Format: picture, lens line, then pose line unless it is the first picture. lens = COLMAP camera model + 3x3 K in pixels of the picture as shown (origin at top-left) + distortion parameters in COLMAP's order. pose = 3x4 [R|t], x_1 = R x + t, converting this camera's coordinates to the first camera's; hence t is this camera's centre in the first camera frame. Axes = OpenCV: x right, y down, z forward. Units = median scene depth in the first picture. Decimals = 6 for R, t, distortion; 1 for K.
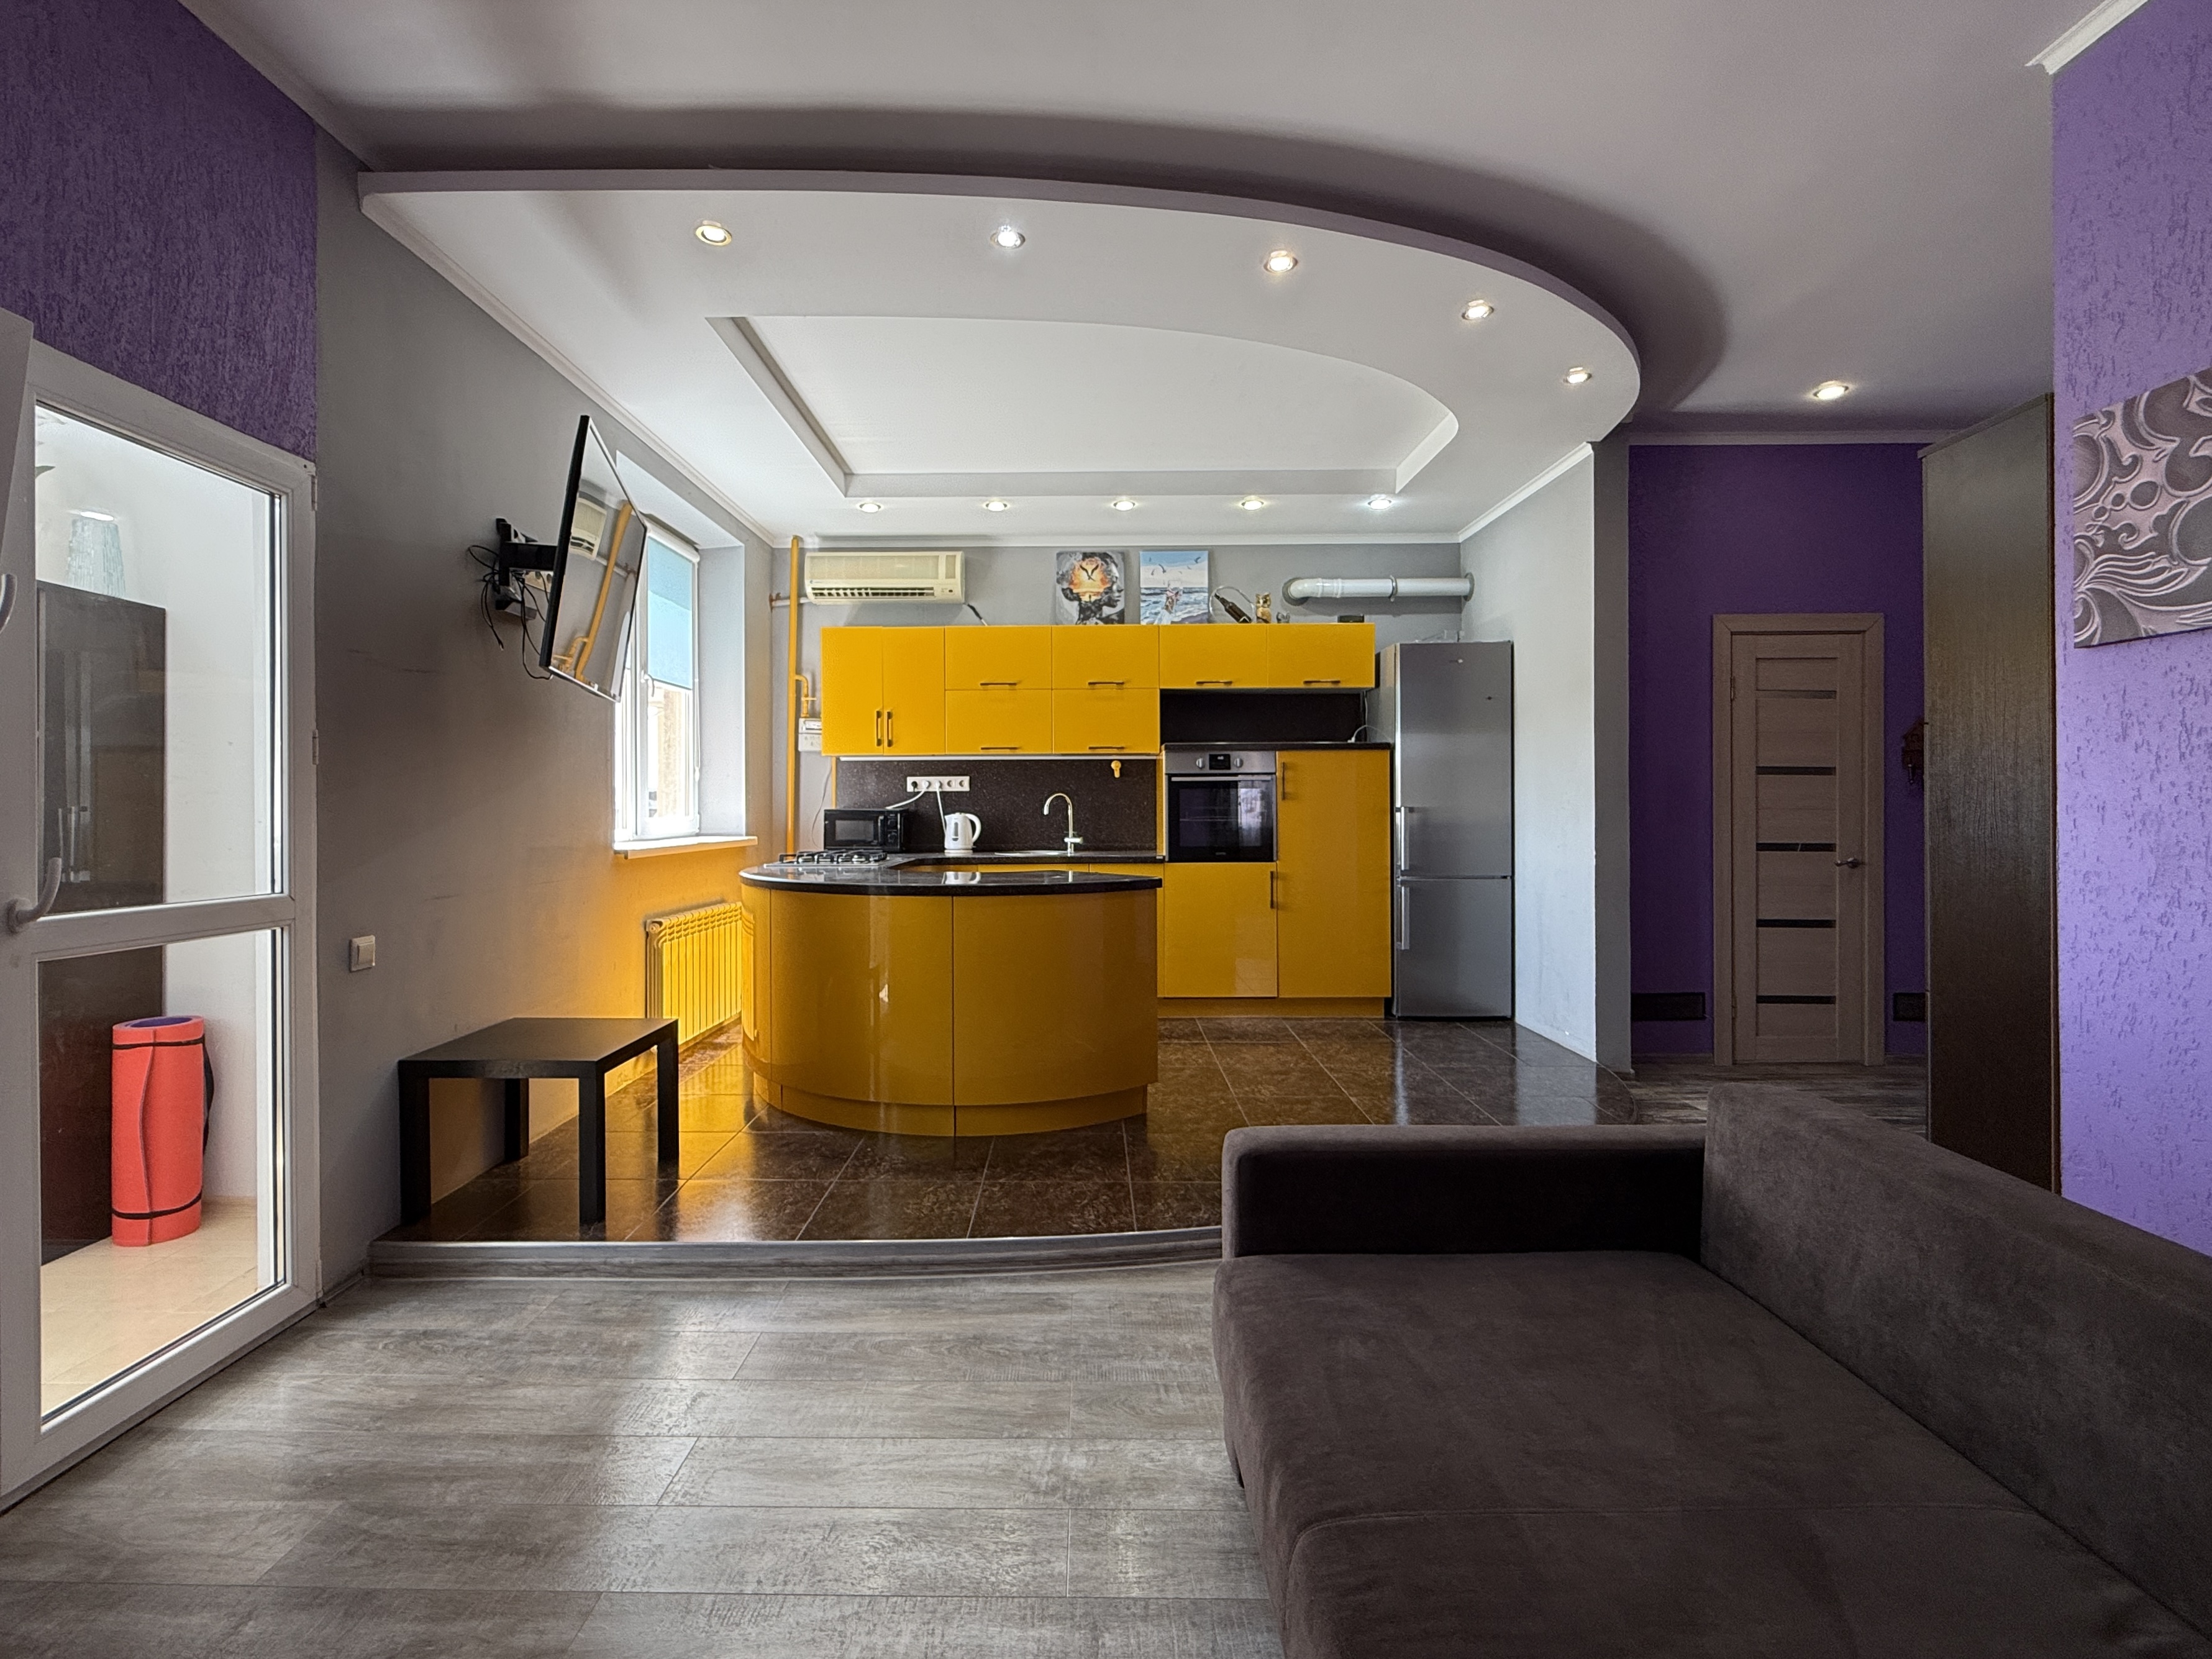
lens RADIAL K [[998.3, 0, 1071.8], [0, 998.3, 808.9], [0, 0, 1]] dist [0.000830, 0.000106]
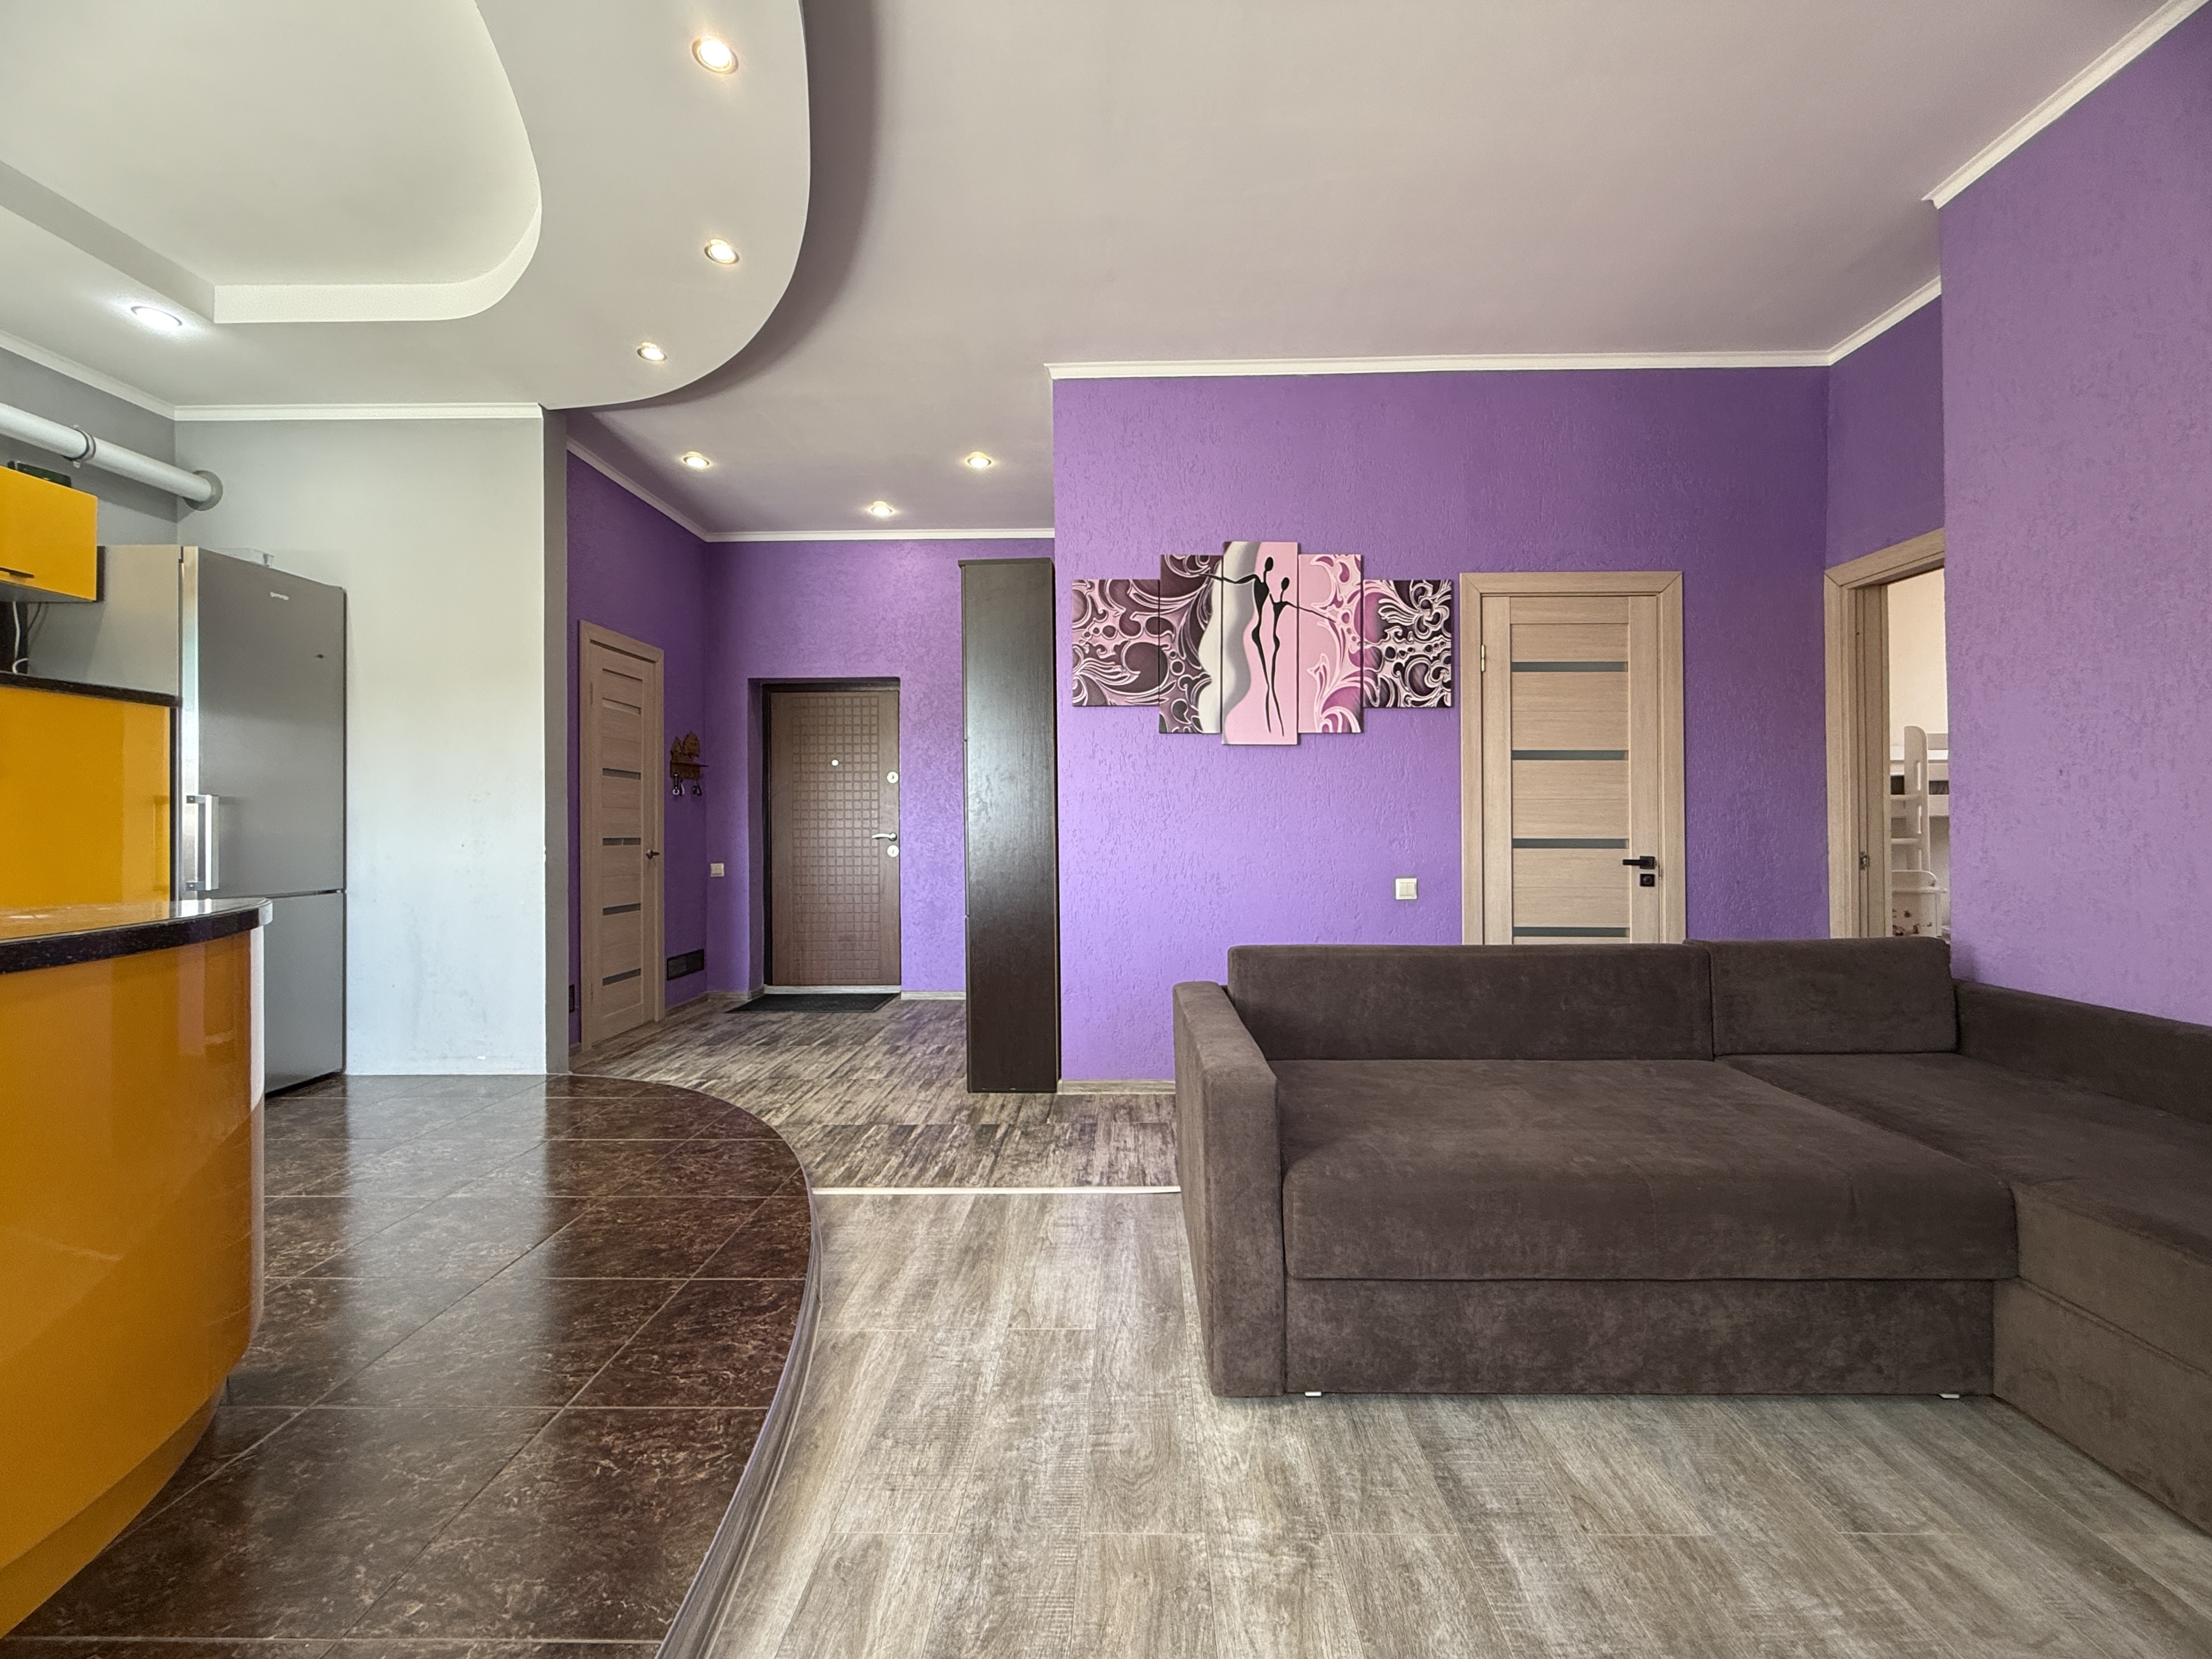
lens RADIAL K [[906.9, 0, 1116.4], [0, 906.9, 820.5], [0, 0, 1]] dist [0.000580, -0.000314]
pose [[0.002310, 0.008722, 0.999959, -0.262091], [0.010000, 0.999912, -0.008744, 0.025377], [-0.999947, 0.010020, 0.002222, 0.383897]]
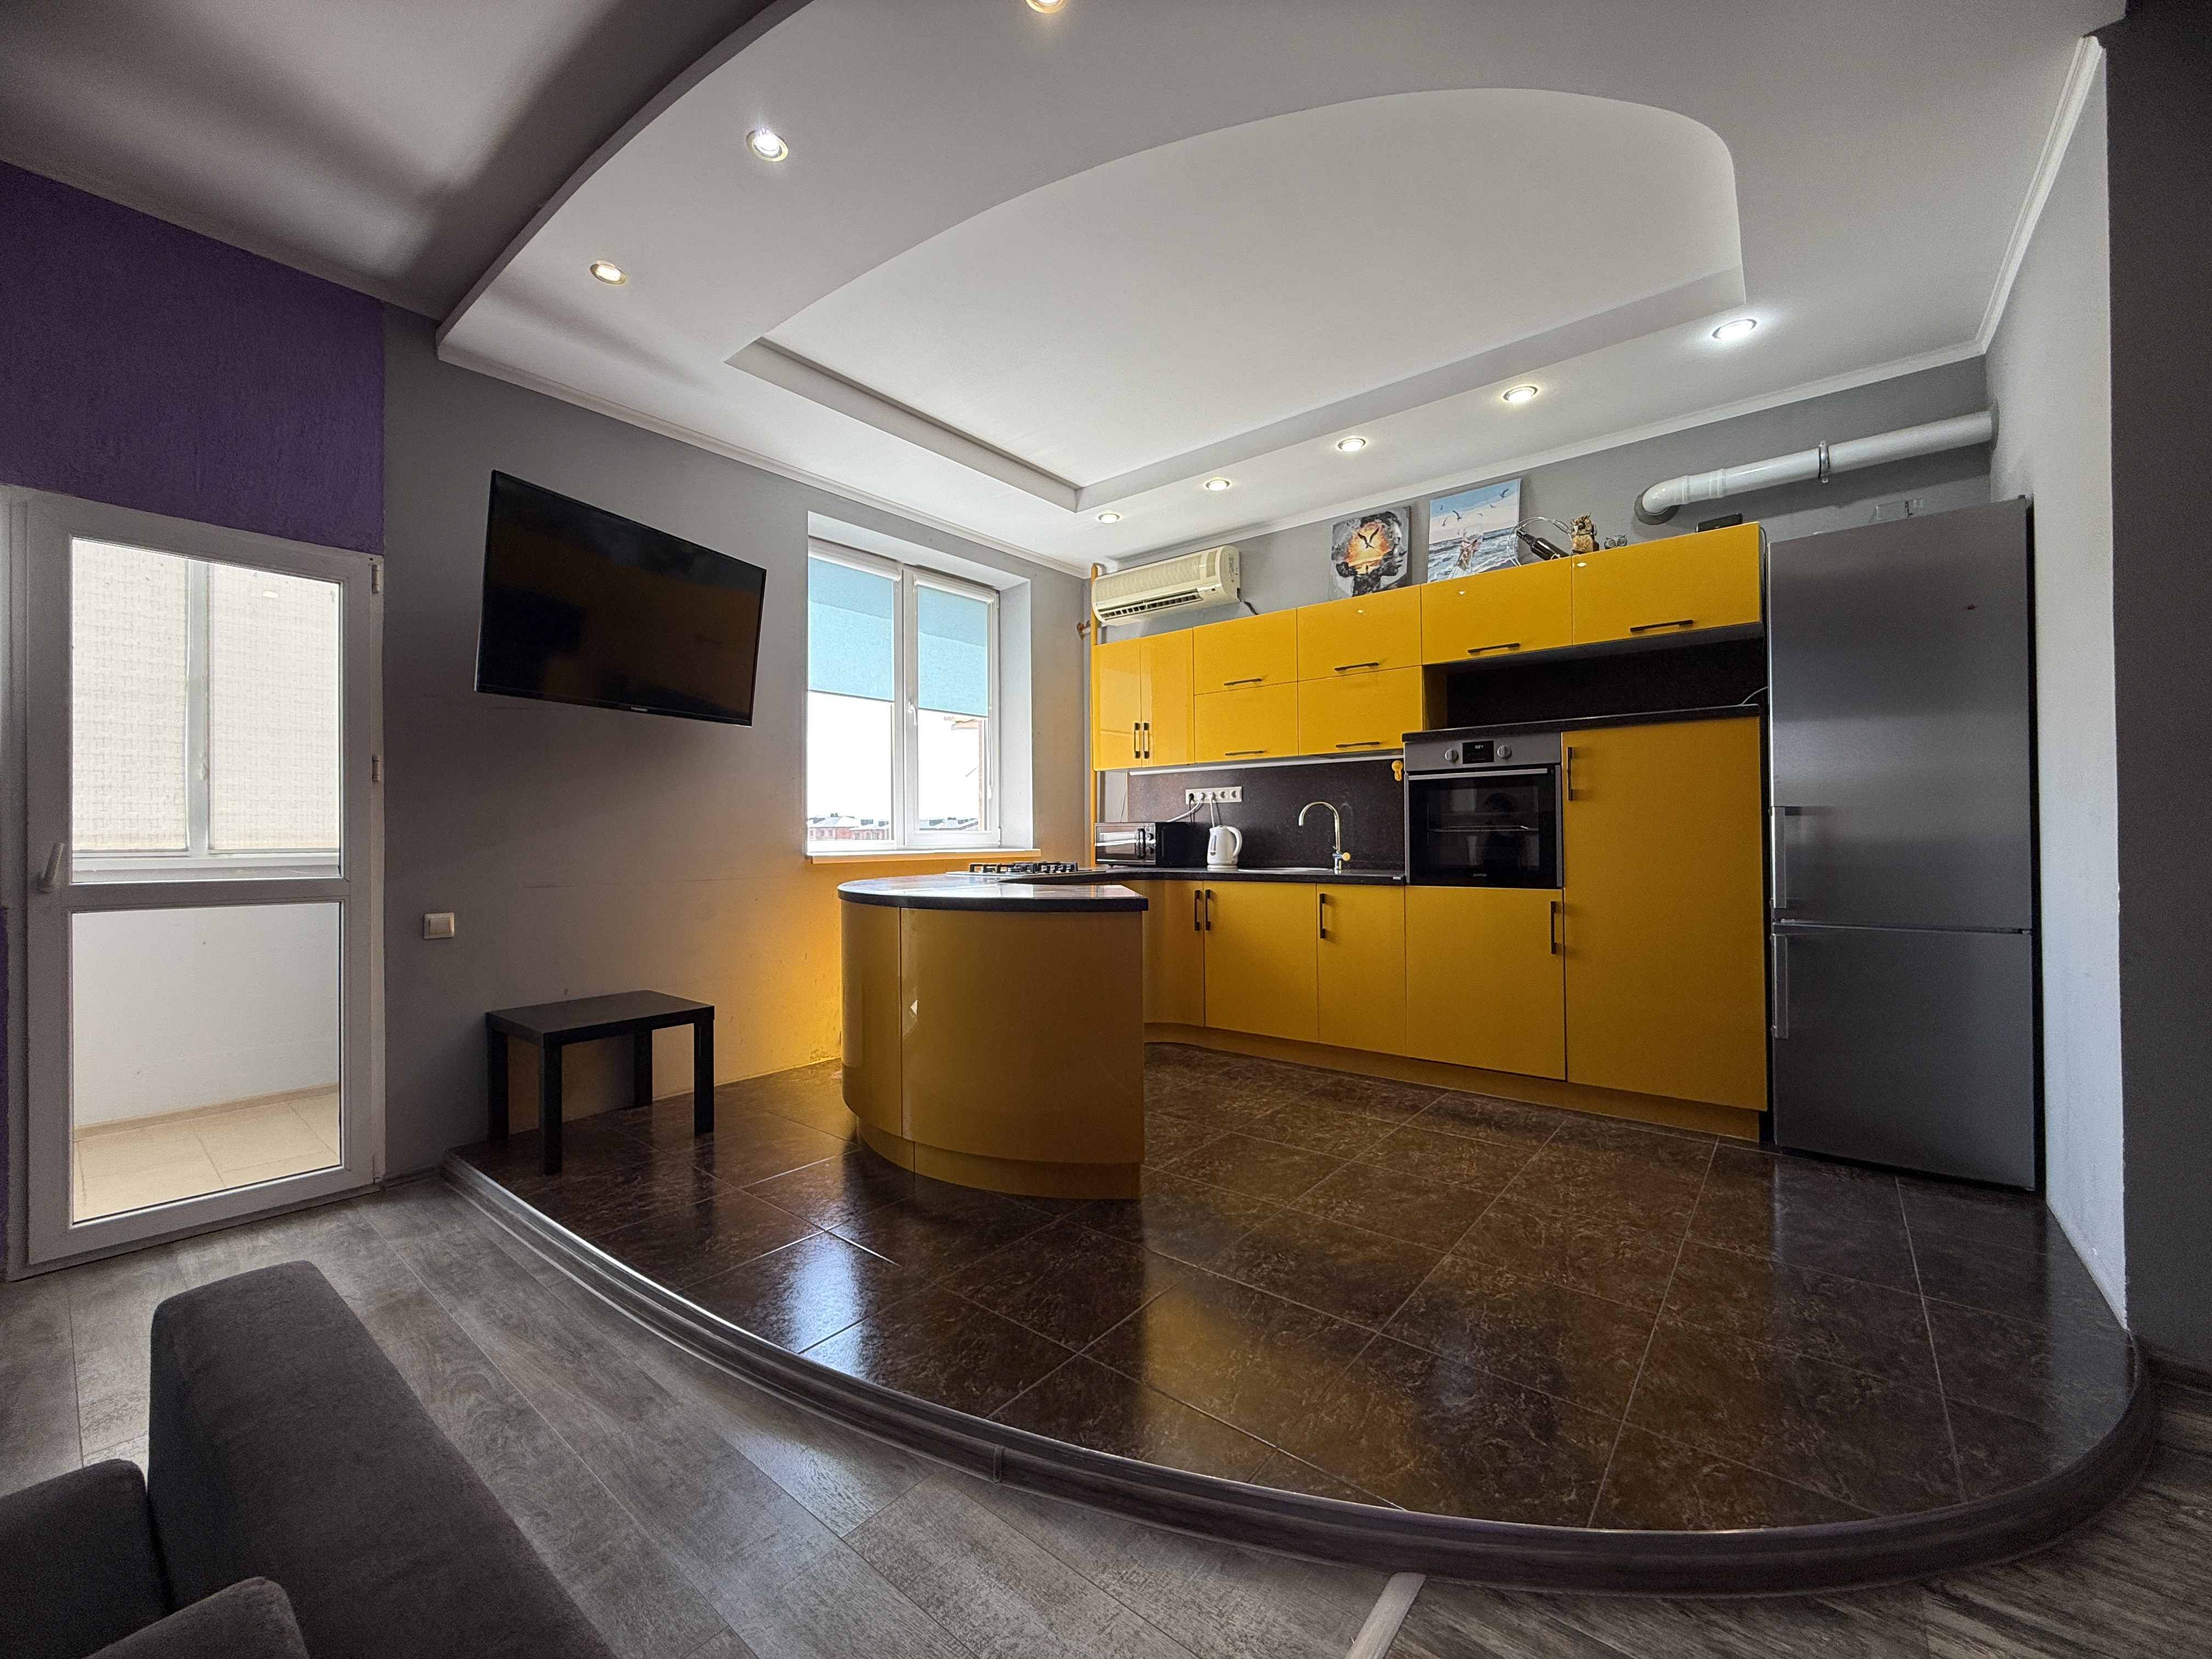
lens RADIAL K [[881.7, 0, 1106.0], [0, 881.7, 829.5], [0, 0, 1]] dist [0.000206, -0.000139]
pose [[0.785750, -0.007602, -0.618498, 0.334343], [0.004130, 0.999967, -0.007043, 0.014120], [0.618531, 0.002980, 0.785755, 0.306229]]
